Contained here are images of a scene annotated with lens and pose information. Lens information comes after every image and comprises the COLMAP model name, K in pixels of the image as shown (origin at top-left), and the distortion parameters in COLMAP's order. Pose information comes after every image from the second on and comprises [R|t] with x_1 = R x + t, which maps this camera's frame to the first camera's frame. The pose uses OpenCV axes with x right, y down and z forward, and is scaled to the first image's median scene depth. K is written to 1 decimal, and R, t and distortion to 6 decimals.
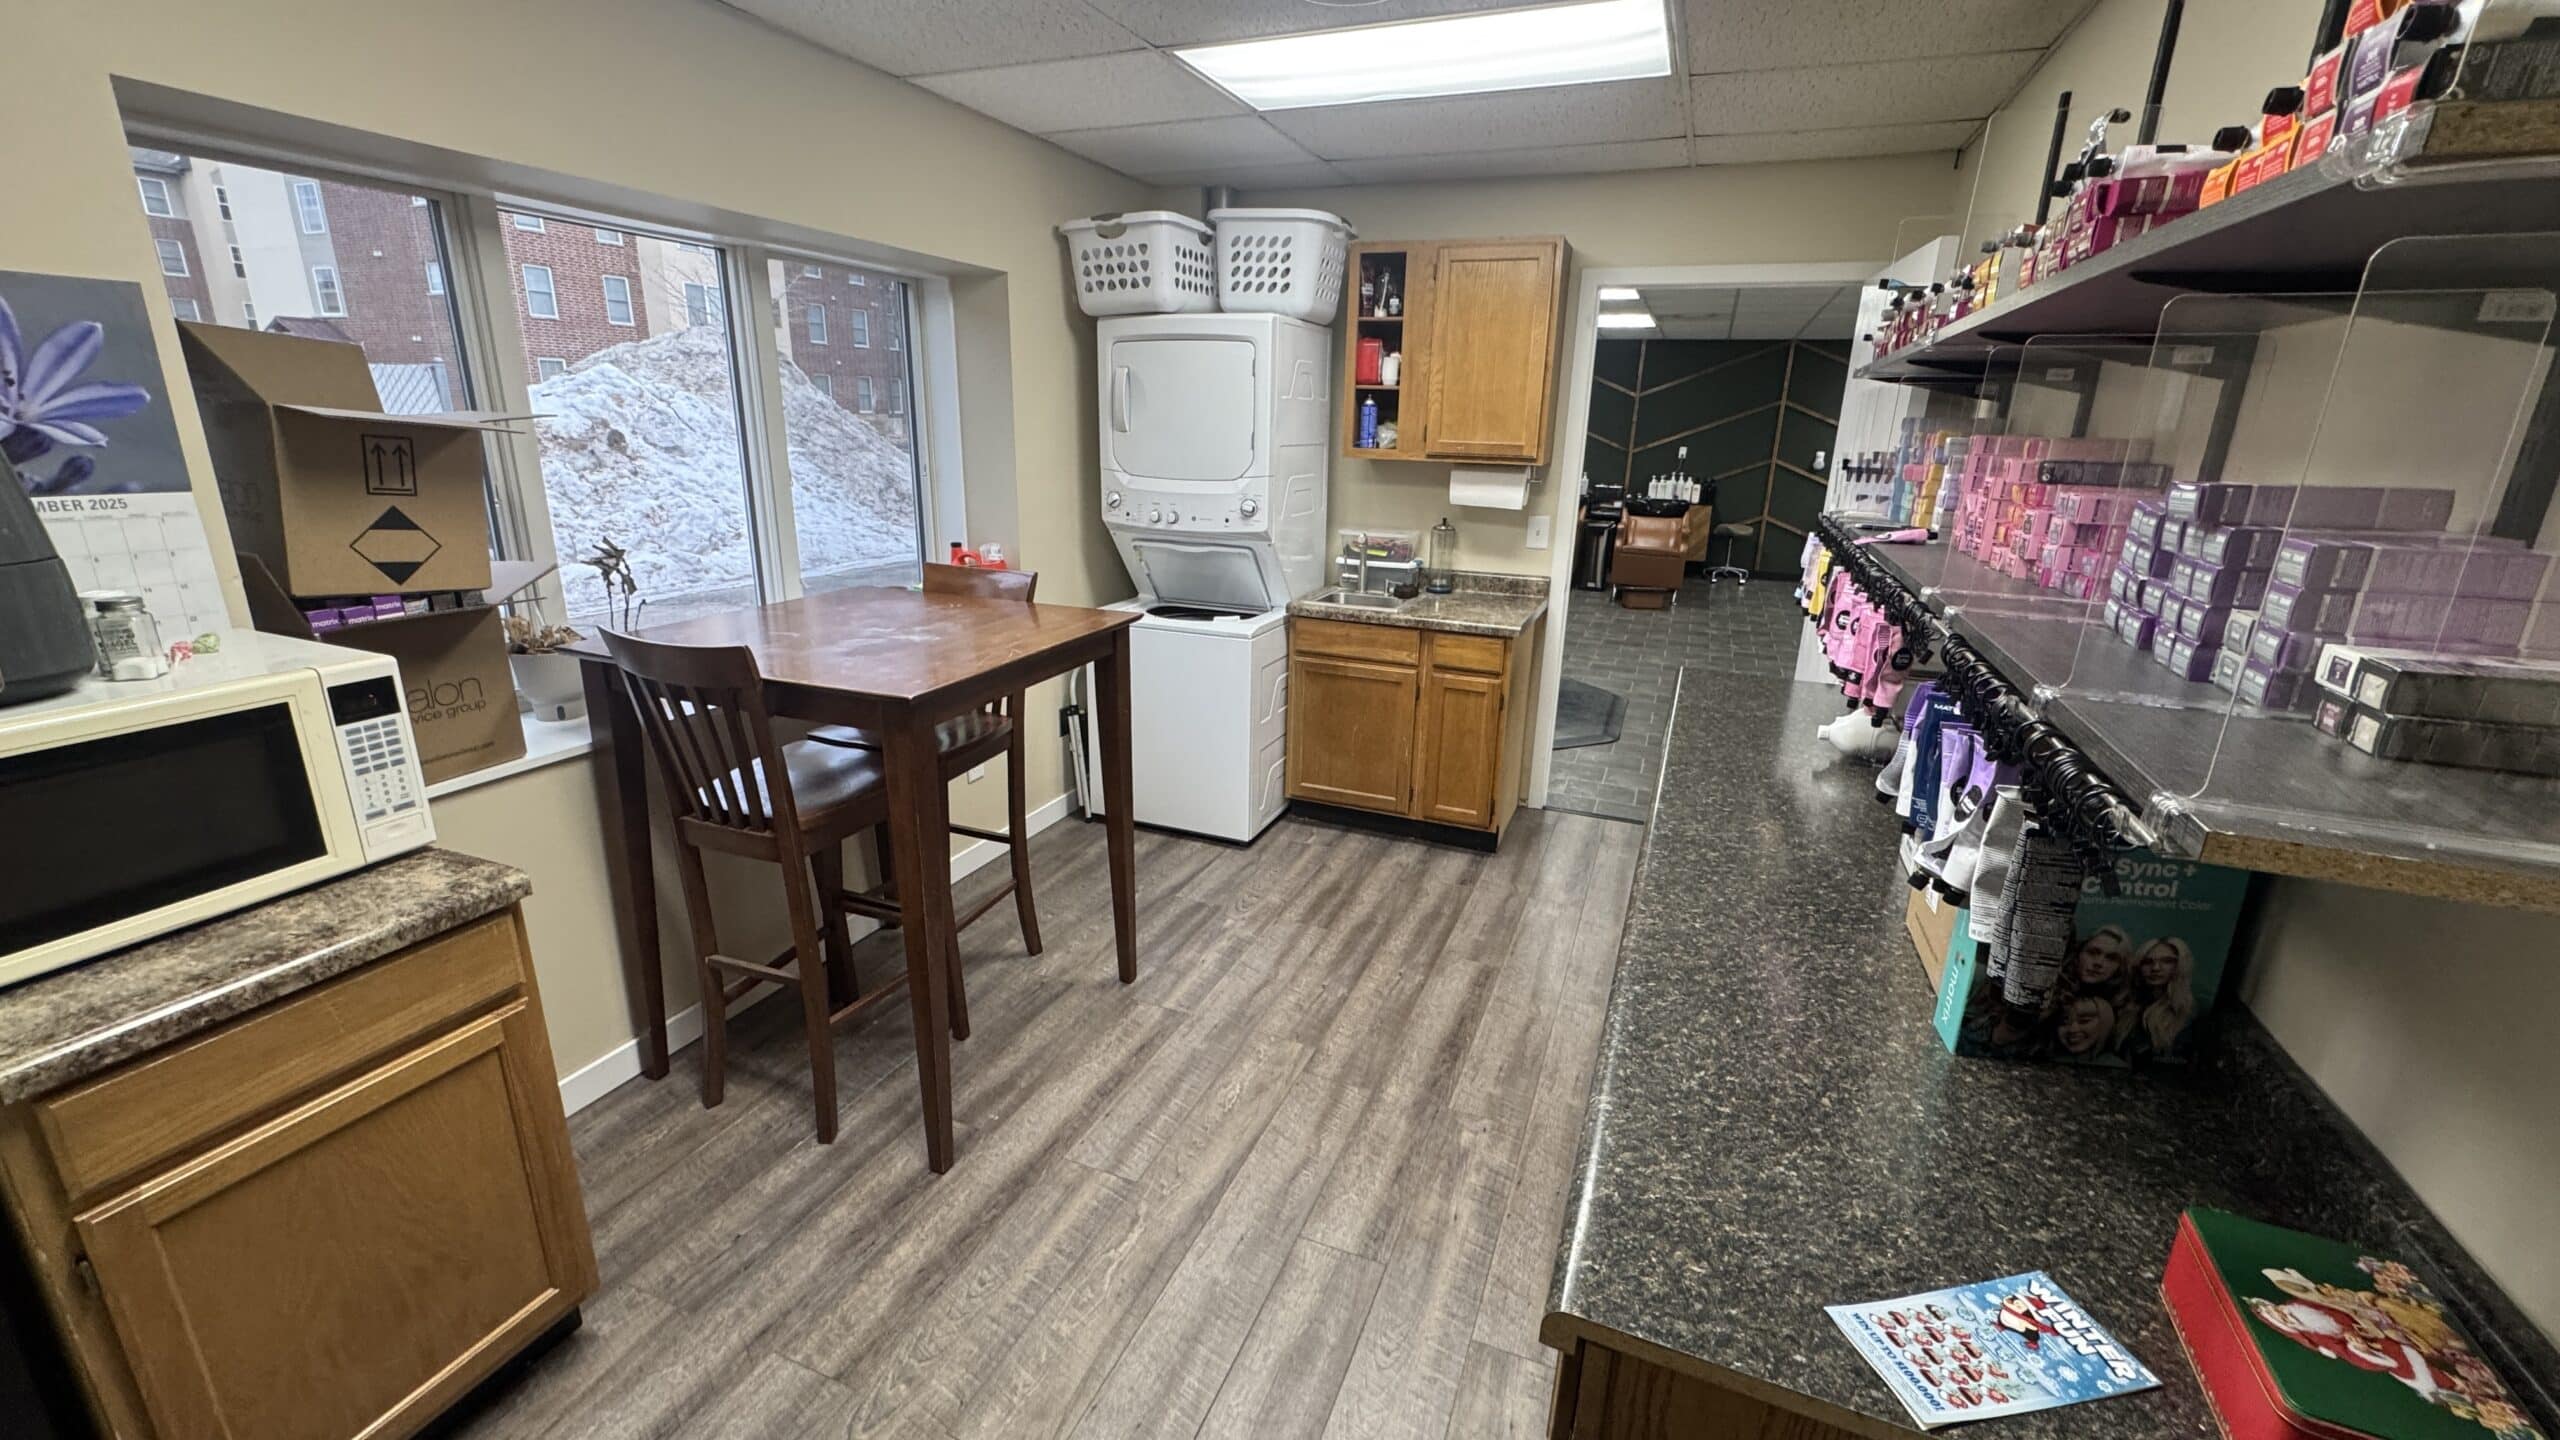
lens RADIAL K [[1016.5, 0, 1280.0], [0, 1016.5, 720.0], [0, 0, 1]] dist [0.000945, 0.000003]
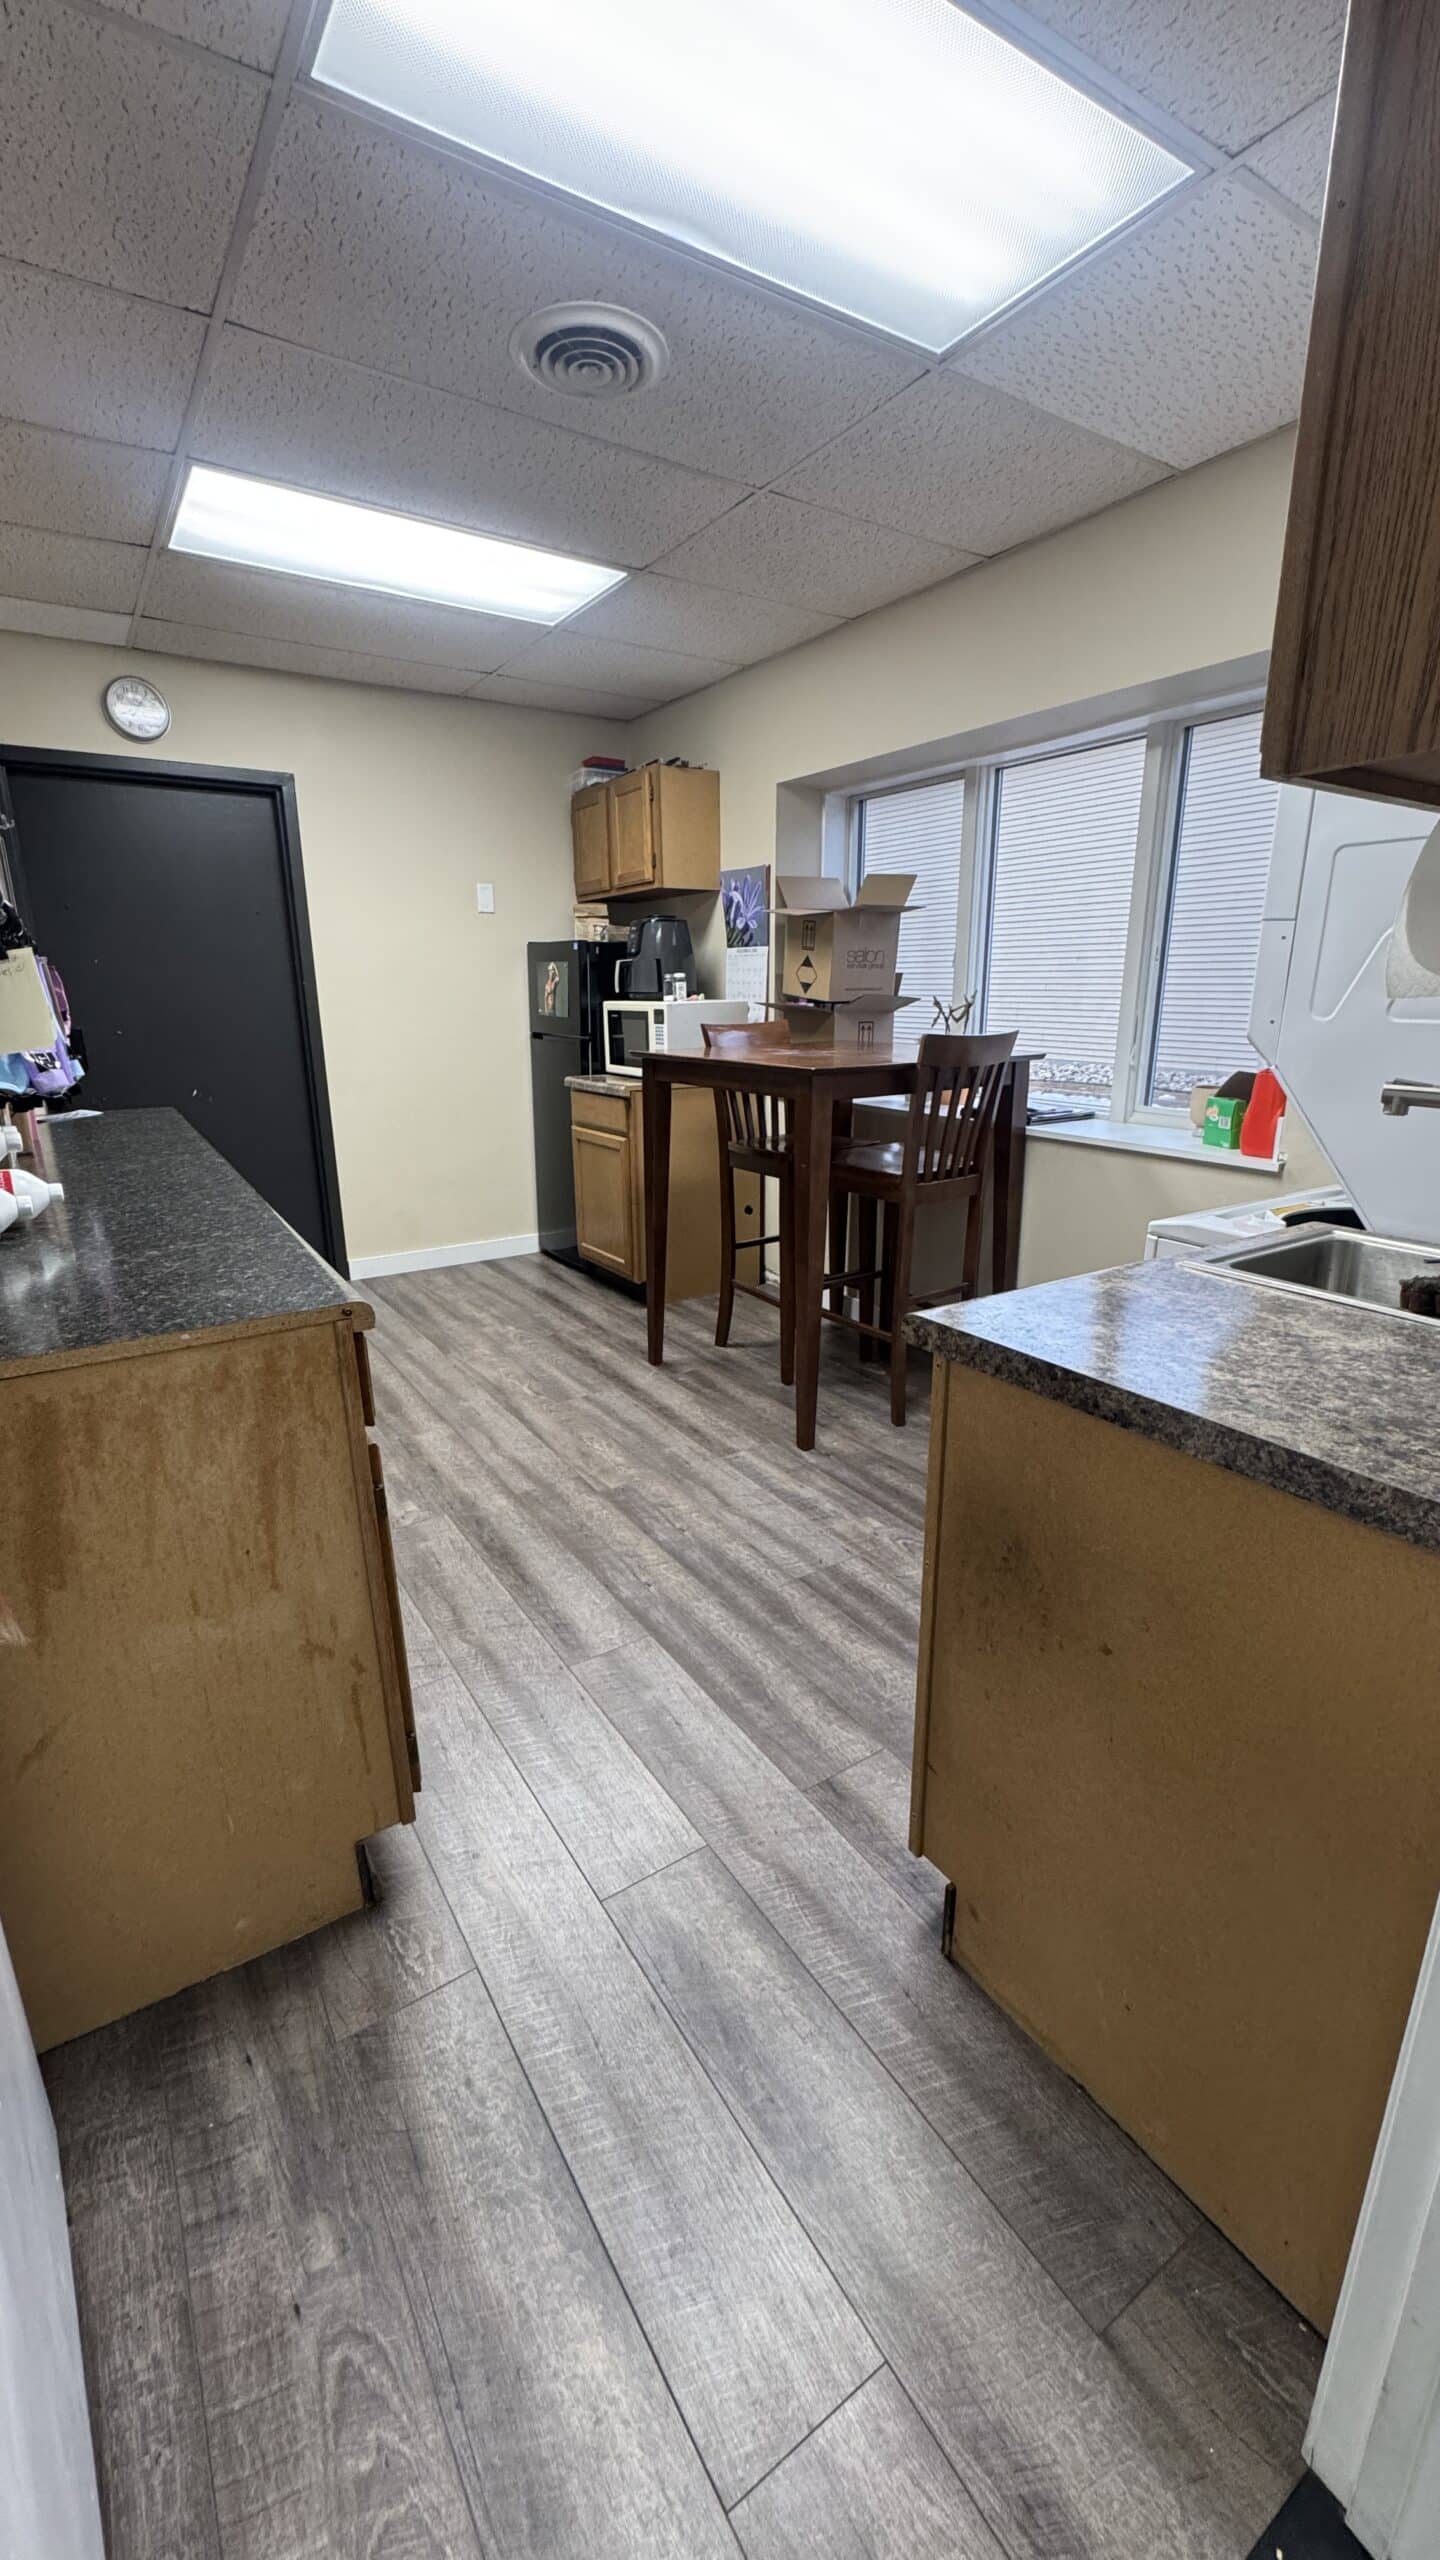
lens RADIAL K [[1016.5, 0, 720.0], [0, 1016.5, 1280.0], [0, 0, 1]] dist [0.000945, 0.000003]
pose [[-0.570766, 0.207944, -0.794346, 0.755737], [-0.244641, 0.880402, 0.406256, -0.313023], [0.783822, 0.426206, -0.451632, 1.529174]]
